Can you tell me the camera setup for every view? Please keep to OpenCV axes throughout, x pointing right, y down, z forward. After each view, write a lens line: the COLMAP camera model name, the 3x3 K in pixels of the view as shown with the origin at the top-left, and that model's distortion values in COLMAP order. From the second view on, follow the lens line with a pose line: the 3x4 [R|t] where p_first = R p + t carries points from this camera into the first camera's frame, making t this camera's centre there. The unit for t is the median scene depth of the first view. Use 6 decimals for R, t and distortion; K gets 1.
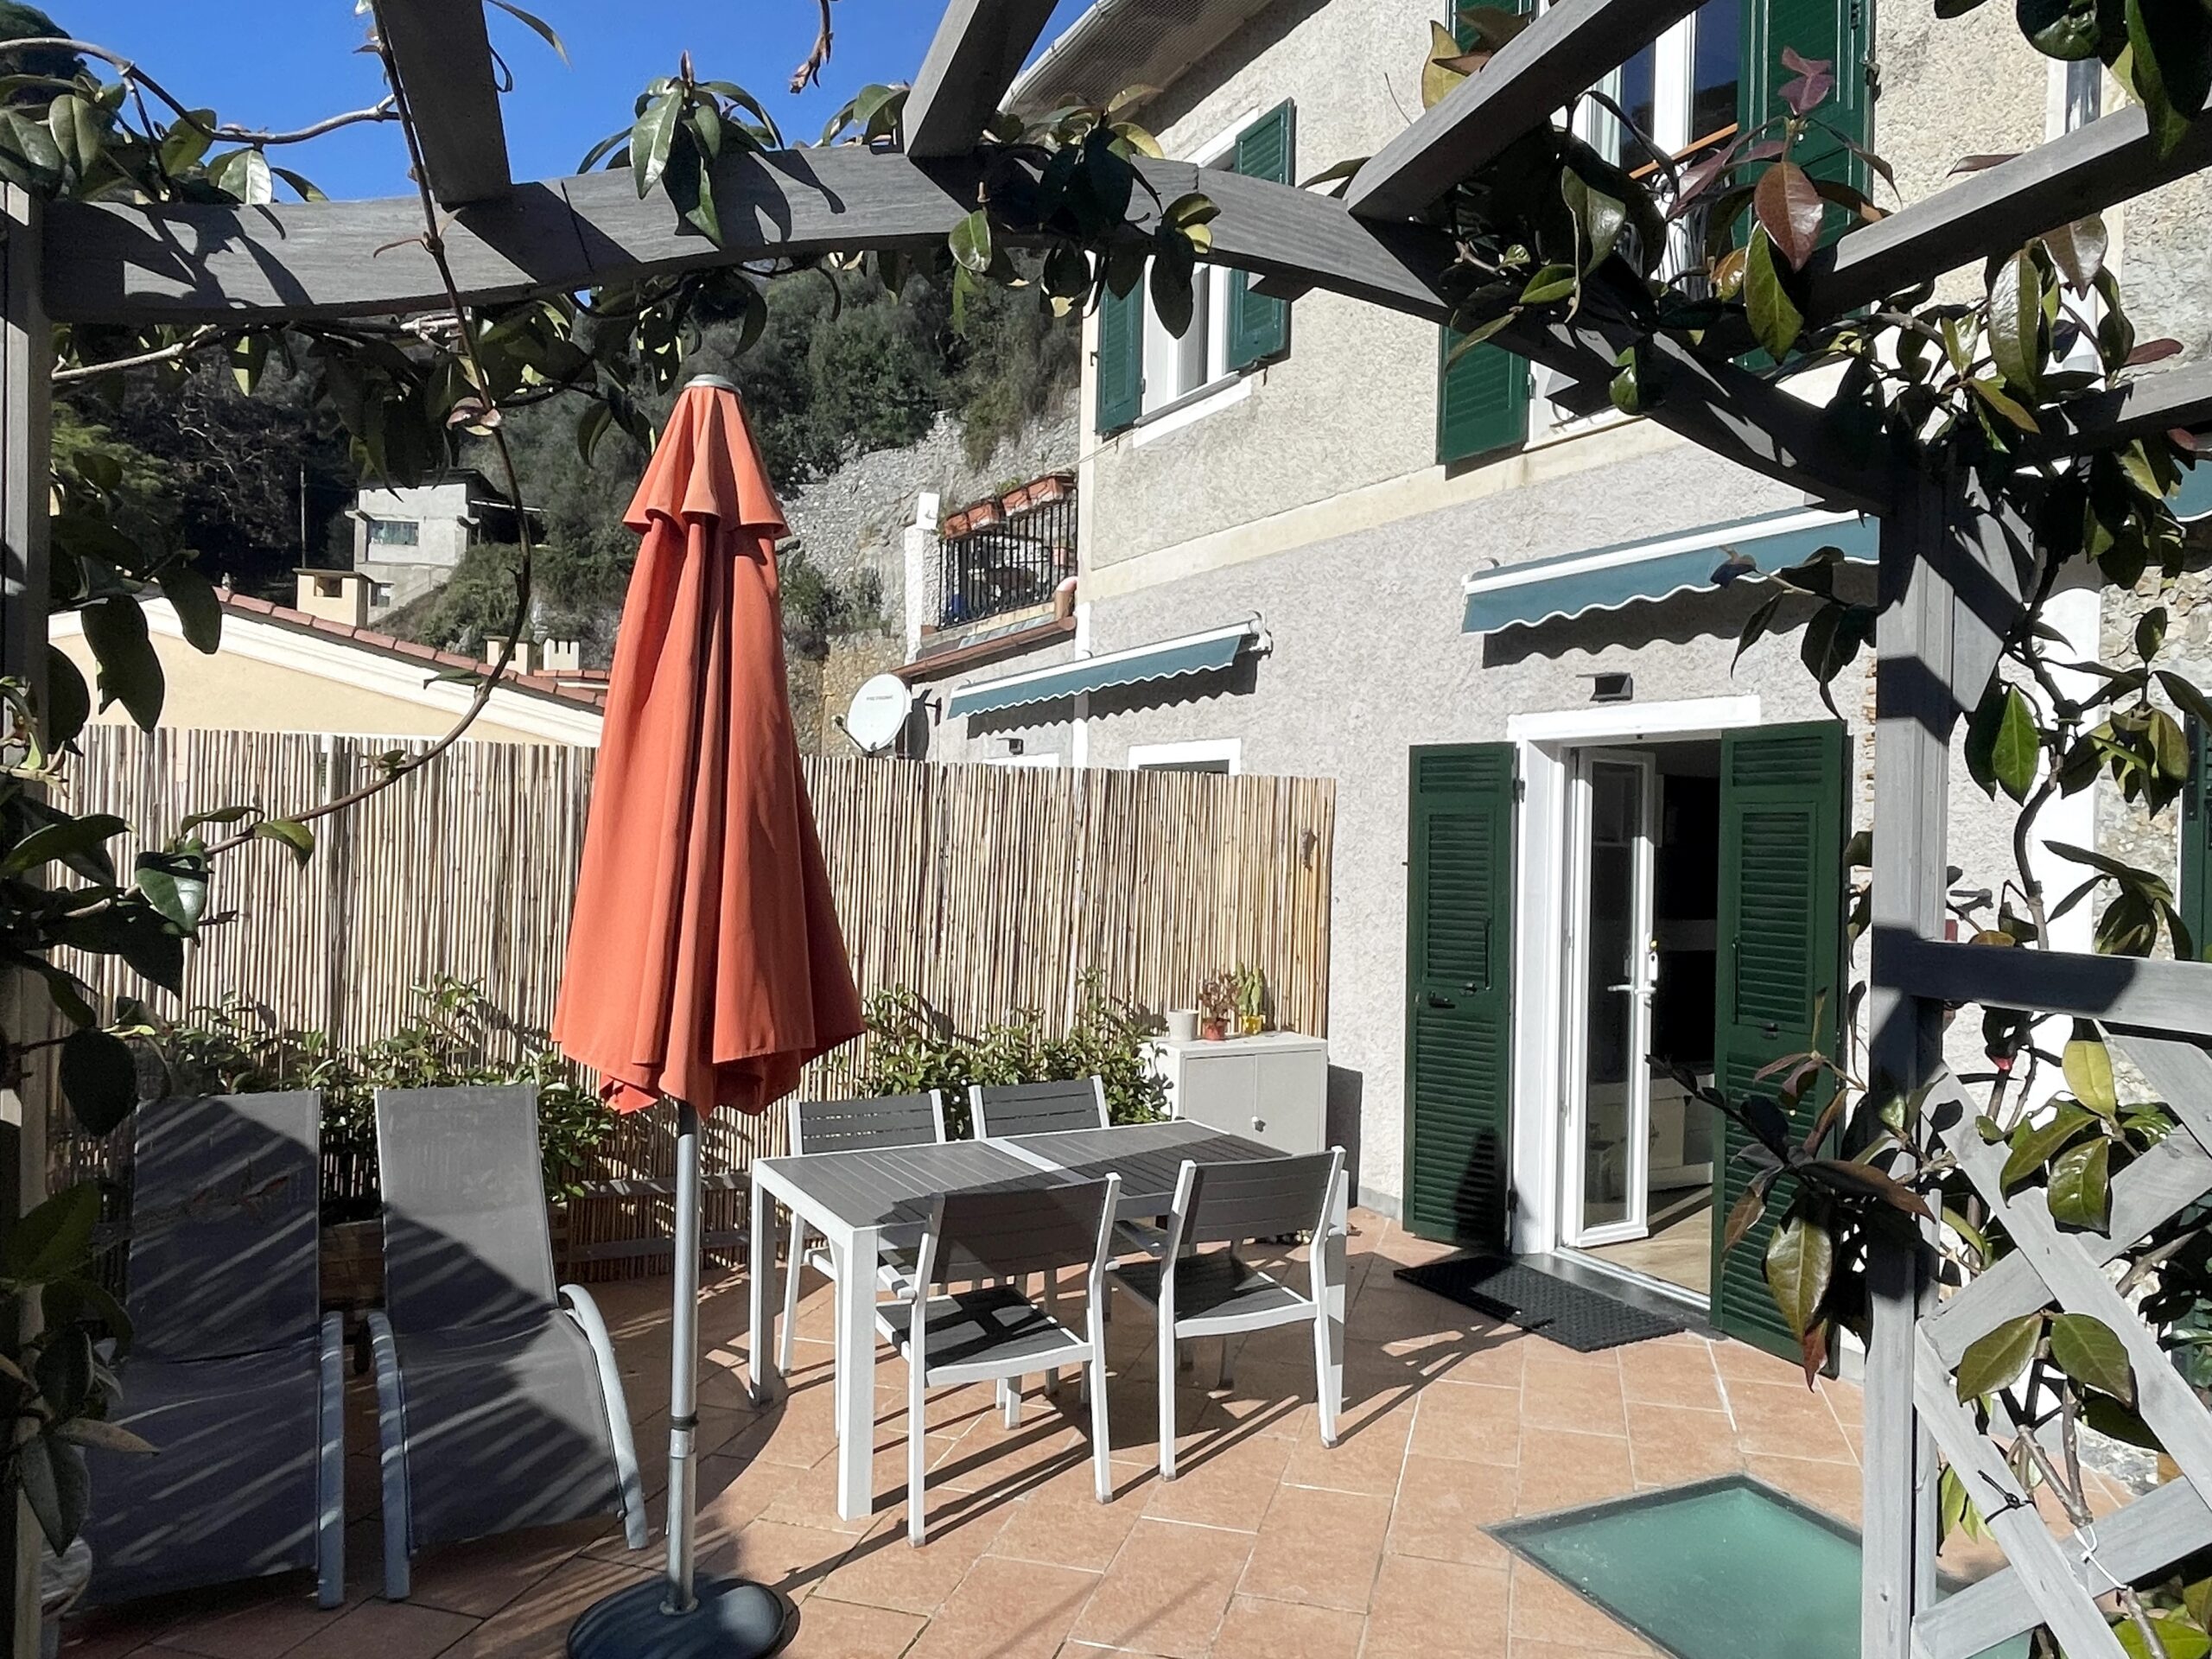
lens RADIAL K [[1538.8, 0, 1118.8], [0, 1538.8, 831.3], [0, 0, 1]] dist [0.001870, -0.005957]
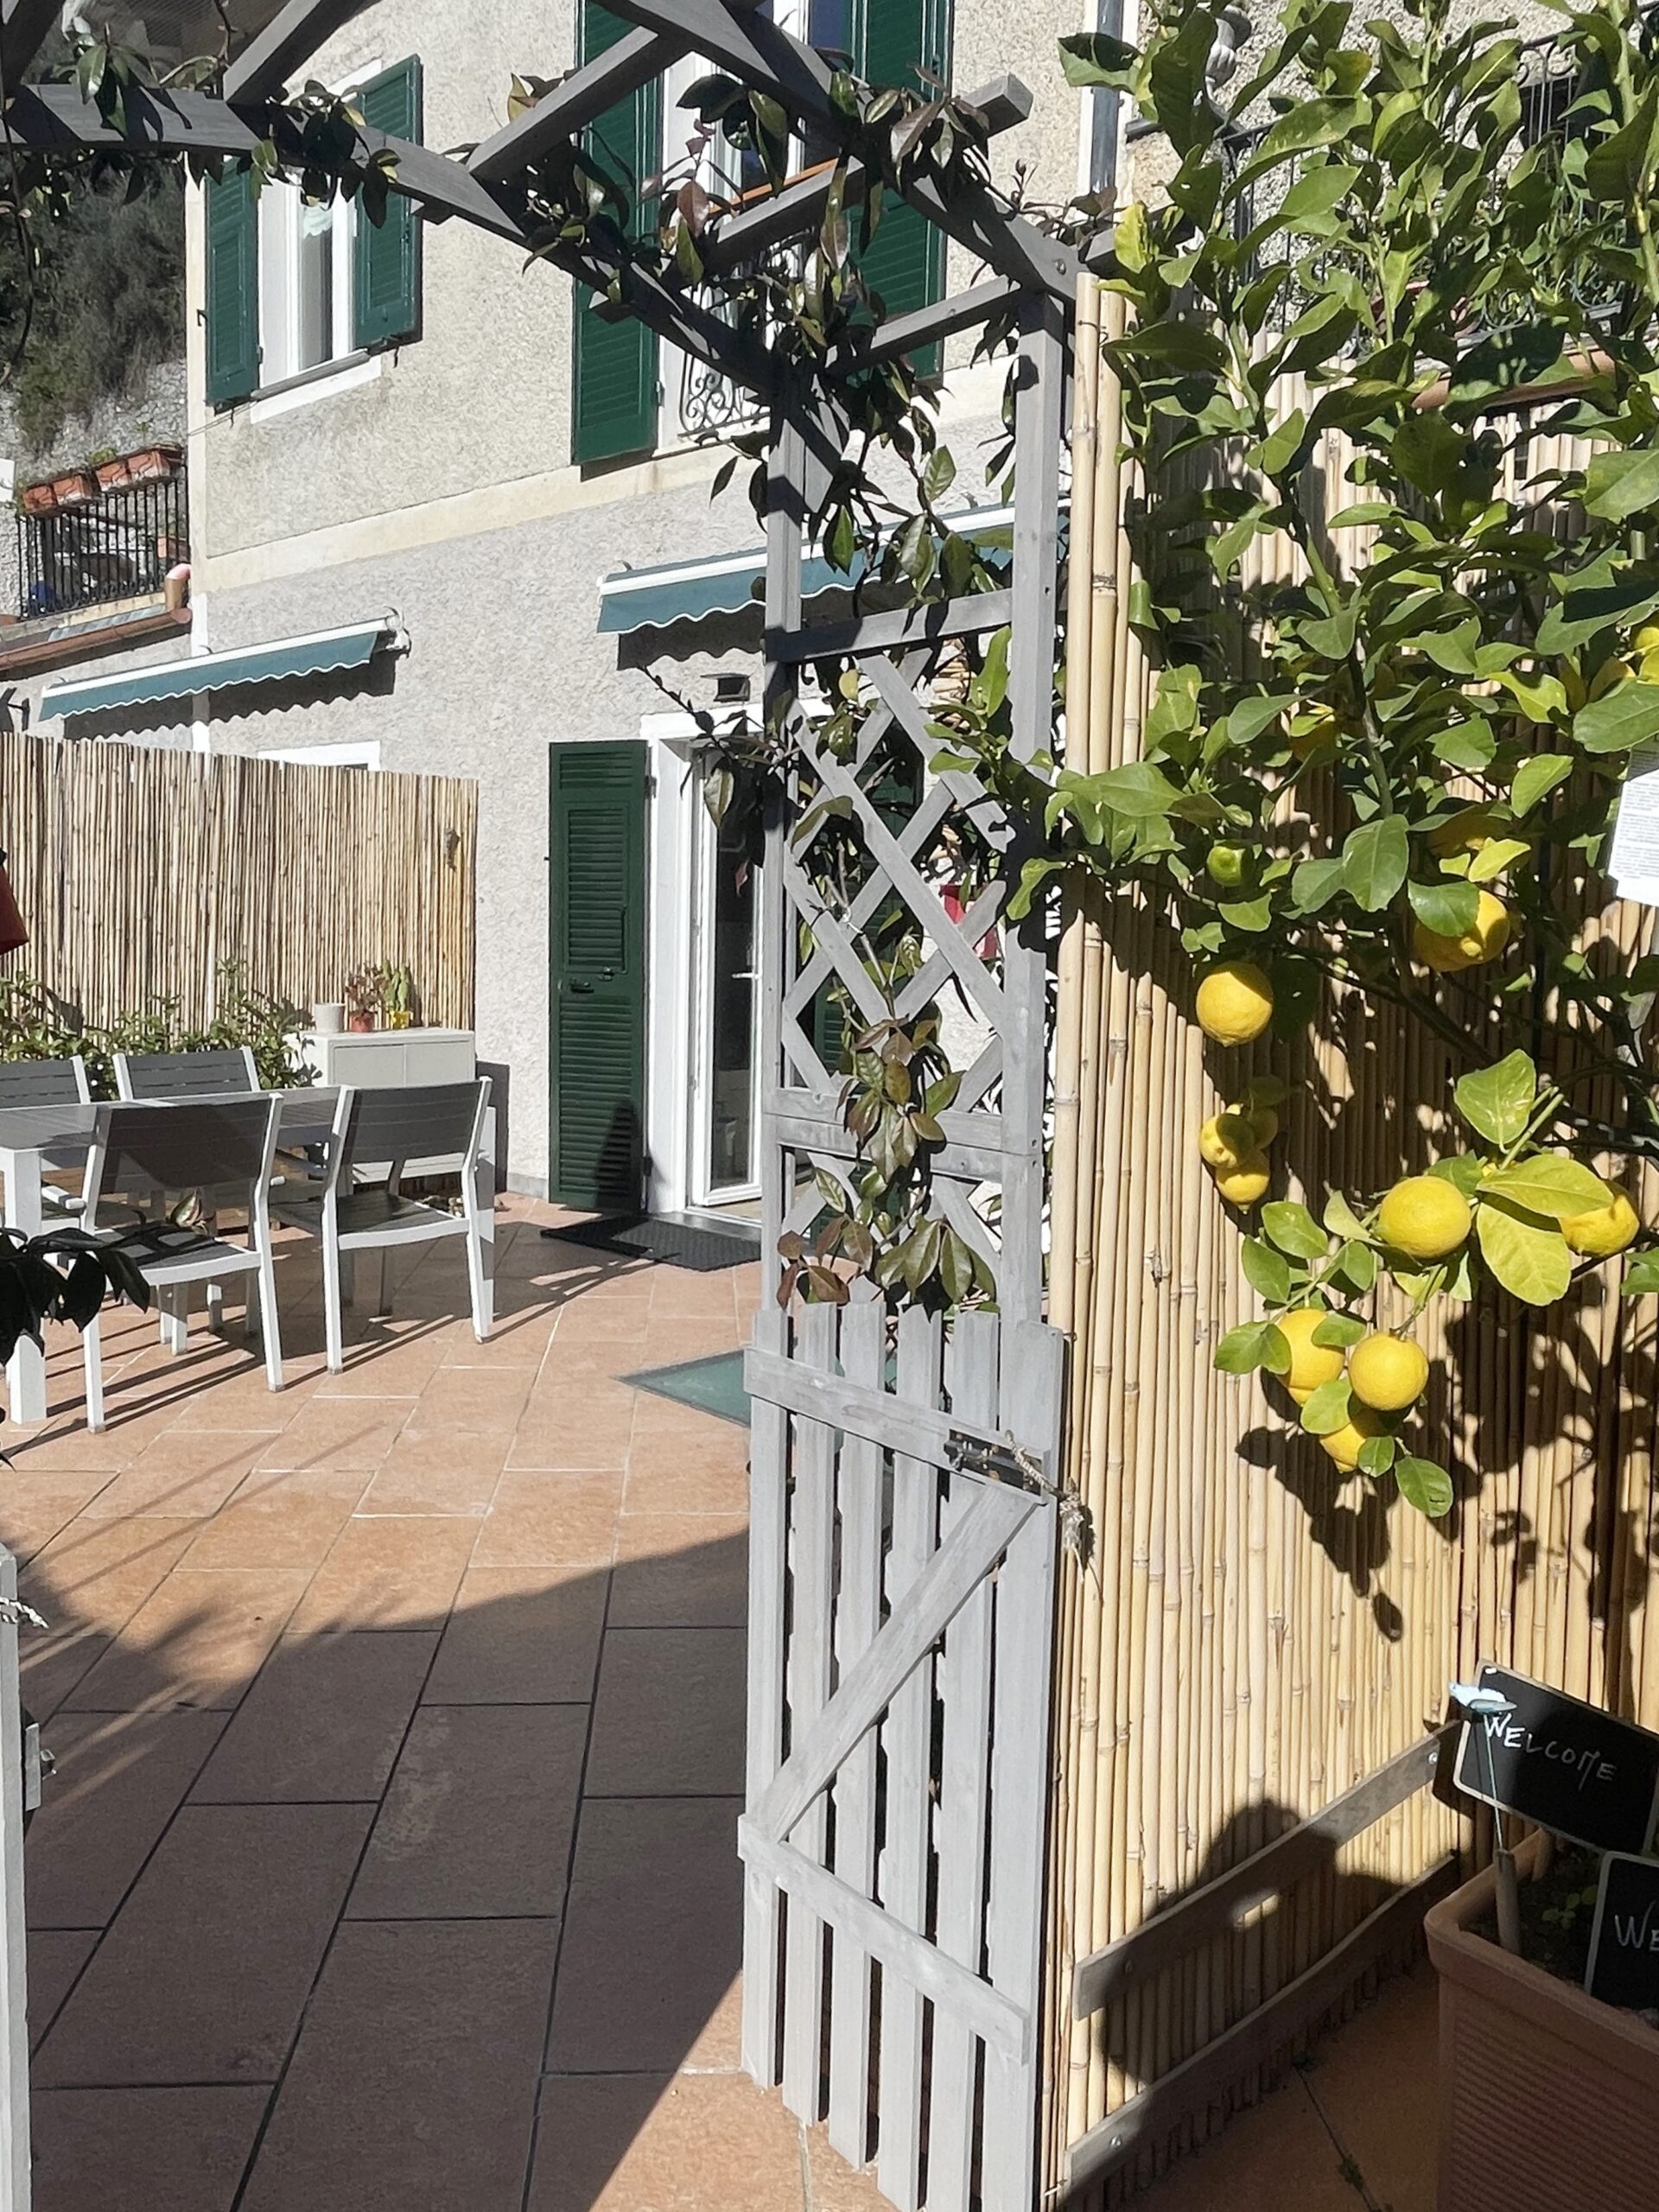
lens RADIAL K [[1646.1, 0, 831.7], [0, 1646.1, 1110.5], [0, 0, 1]] dist [0.005813, -0.009522]
pose [[0.939951, -0.034653, 0.339546, -0.018586], [-0.006795, 0.992735, 0.120126, 0.057647], [-0.341242, -0.115220, 0.932887, -0.136507]]
